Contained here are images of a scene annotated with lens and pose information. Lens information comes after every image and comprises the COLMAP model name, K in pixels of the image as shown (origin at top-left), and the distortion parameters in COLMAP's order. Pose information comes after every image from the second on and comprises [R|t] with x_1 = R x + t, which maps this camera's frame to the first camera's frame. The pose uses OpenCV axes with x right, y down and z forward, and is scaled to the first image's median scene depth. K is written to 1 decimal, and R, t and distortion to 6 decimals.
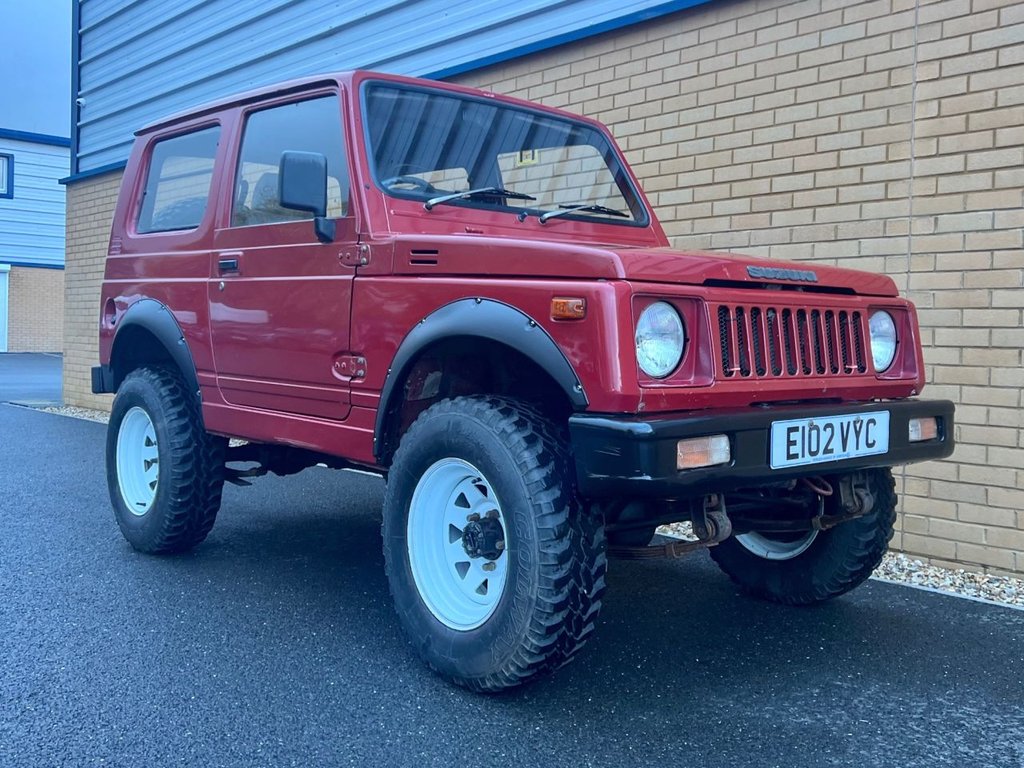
lens RADIAL K [[1049.0, 0, 555.6], [0, 1049.0, 354.3], [0, 0, 1]] dist [0.064783, -0.086379]
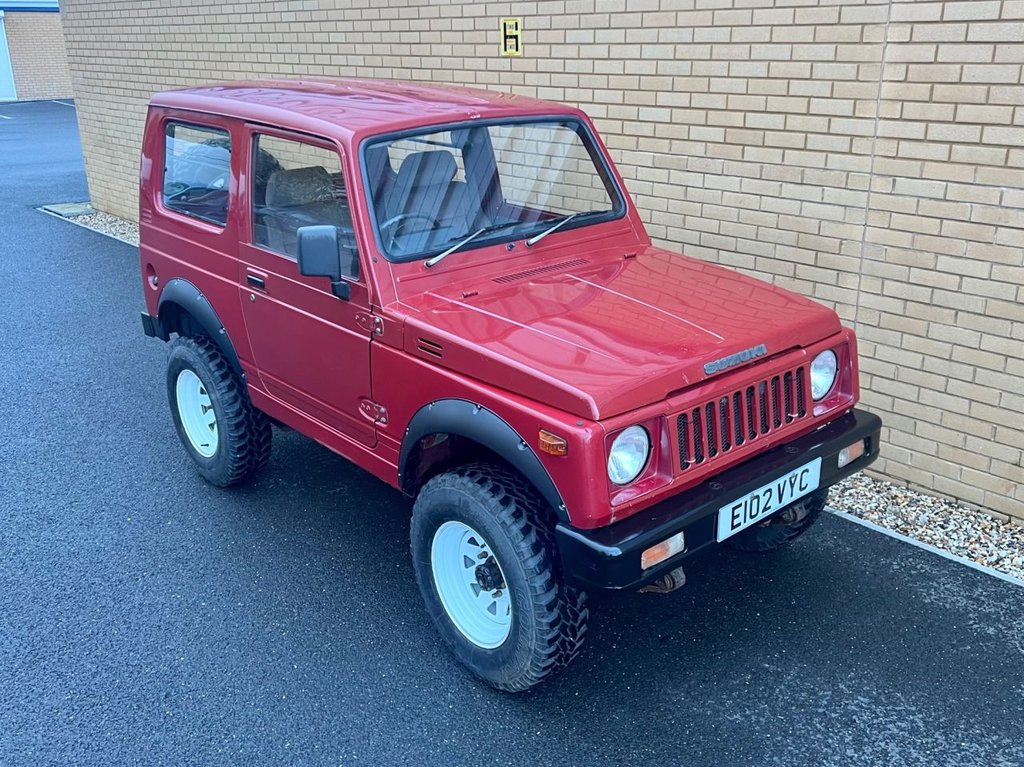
lens RADIAL K [[992.6, 0, 512.0], [0, 992.6, 383.5], [0, 0, 1]] dist [0.047802, -0.034319]
pose [[0.998813, -0.025563, -0.041466, 0.010729], [0.037694, 0.944782, 0.325524, -0.380620], [0.030855, -0.326701, 0.944624, -0.058094]]
